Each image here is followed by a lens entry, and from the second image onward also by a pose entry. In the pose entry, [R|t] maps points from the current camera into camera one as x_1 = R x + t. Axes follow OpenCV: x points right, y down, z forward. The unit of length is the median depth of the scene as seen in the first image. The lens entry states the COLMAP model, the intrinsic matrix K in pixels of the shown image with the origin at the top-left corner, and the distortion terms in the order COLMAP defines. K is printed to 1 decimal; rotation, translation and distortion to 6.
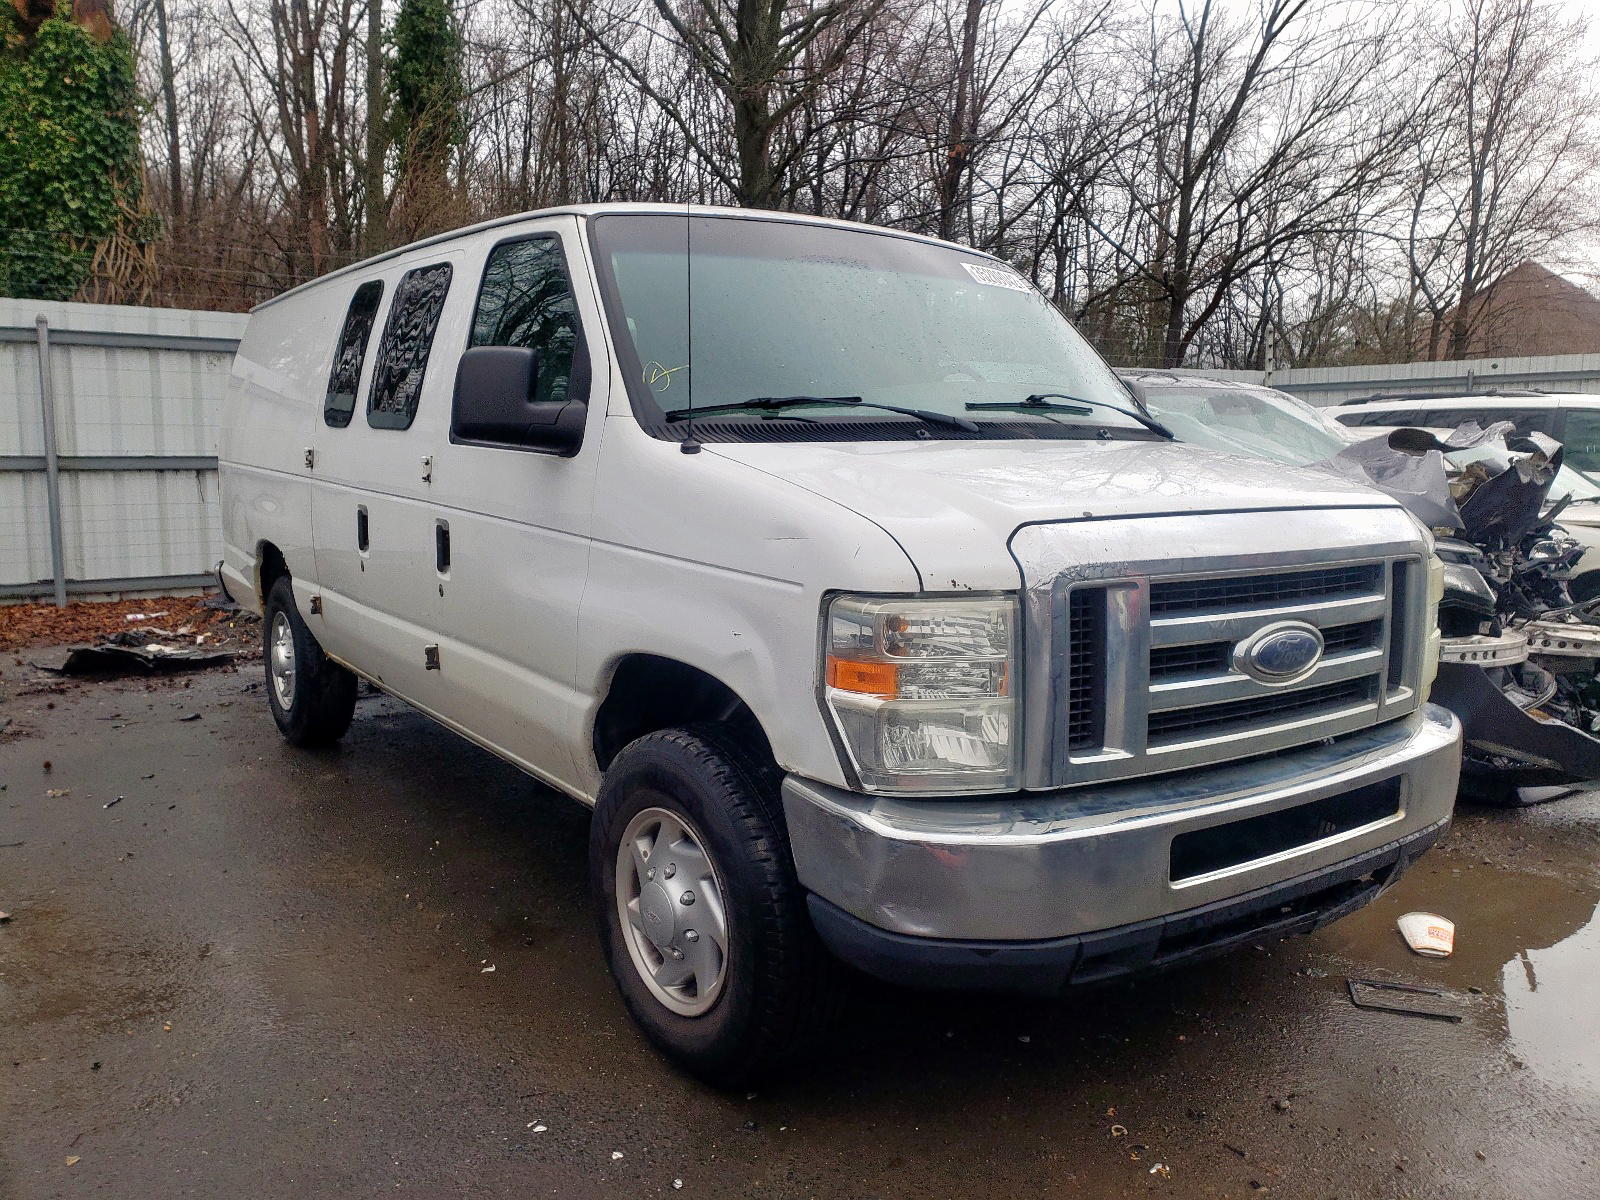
lens RADIAL K [[1241.0, 0, 798.4], [0, 1241.0, 595.7], [0, 0, 1]] dist [0.030801, -0.002709]
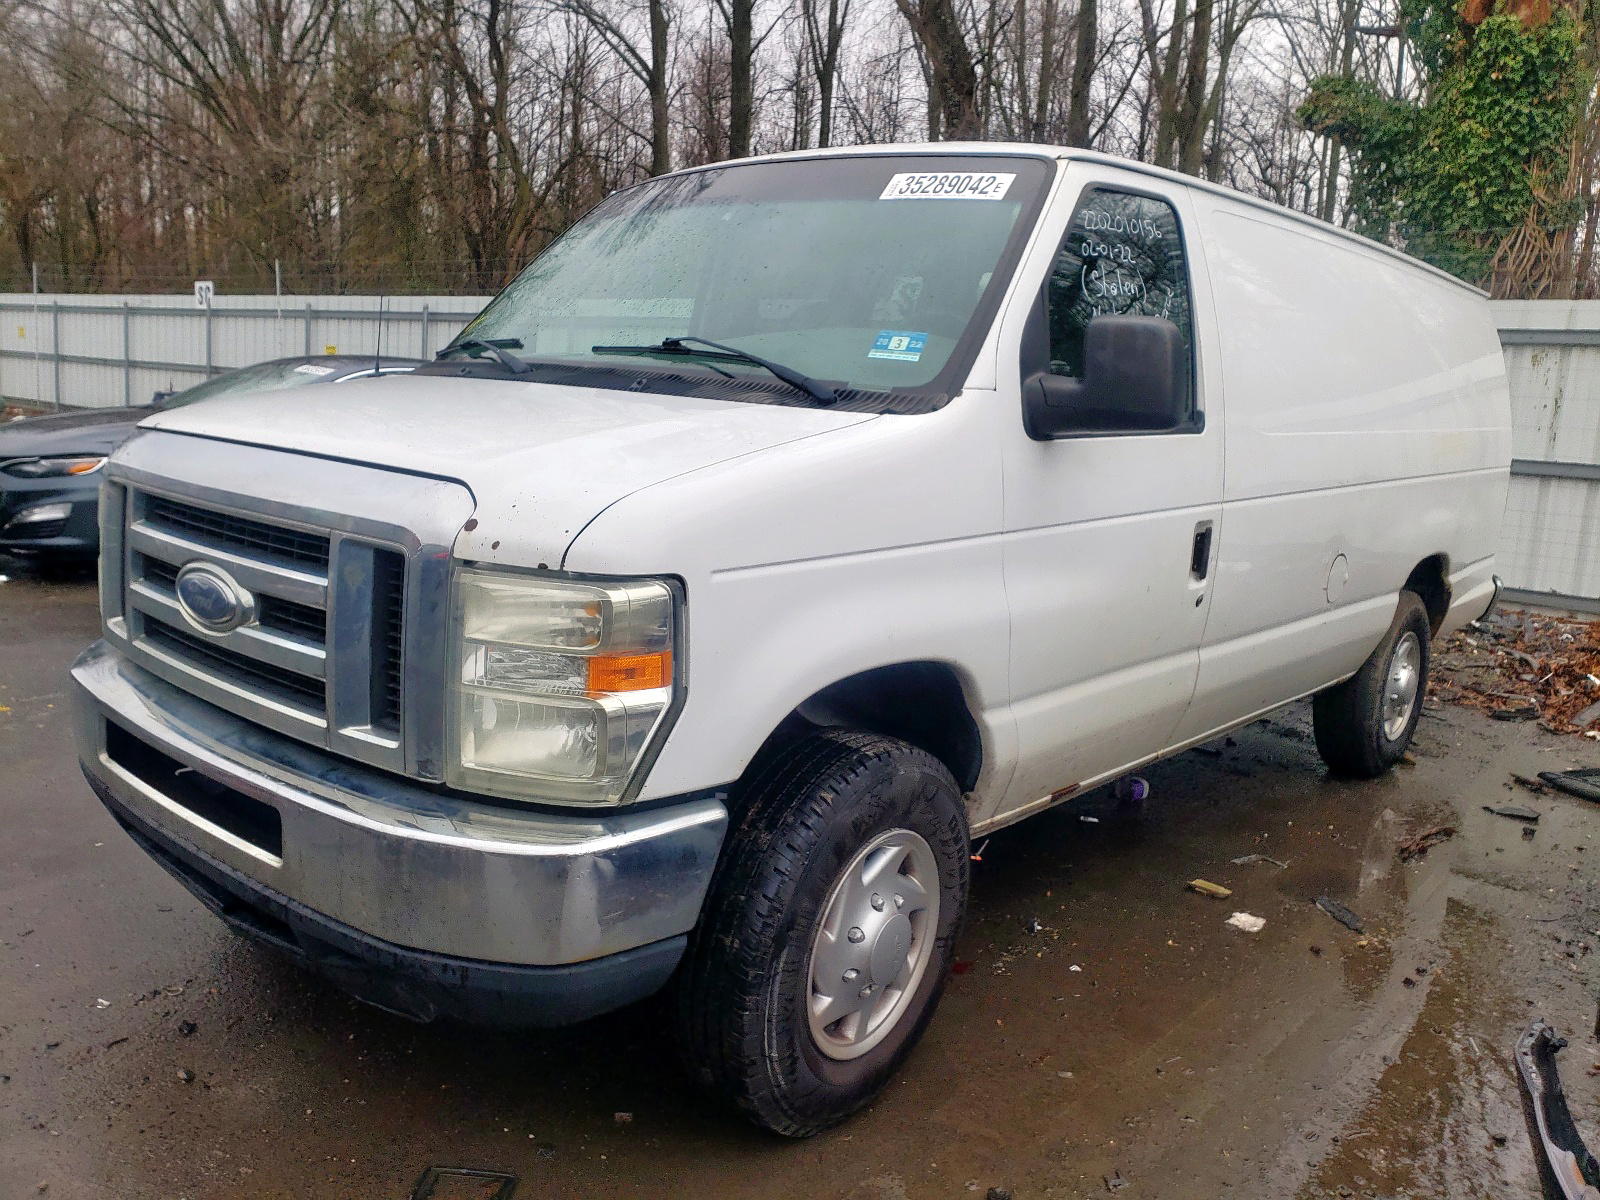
lens RADIAL K [[1320.0, 0, 797.7], [0, 1320.0, 601.3], [0, 0, 1]] dist [0.019844, 0.006821]
pose [[0.264071, 0.163607, -0.950526, 0.331019], [-0.181377, 0.976349, 0.117663, -0.028887], [0.947296, 0.141332, 0.287500, 0.233135]]
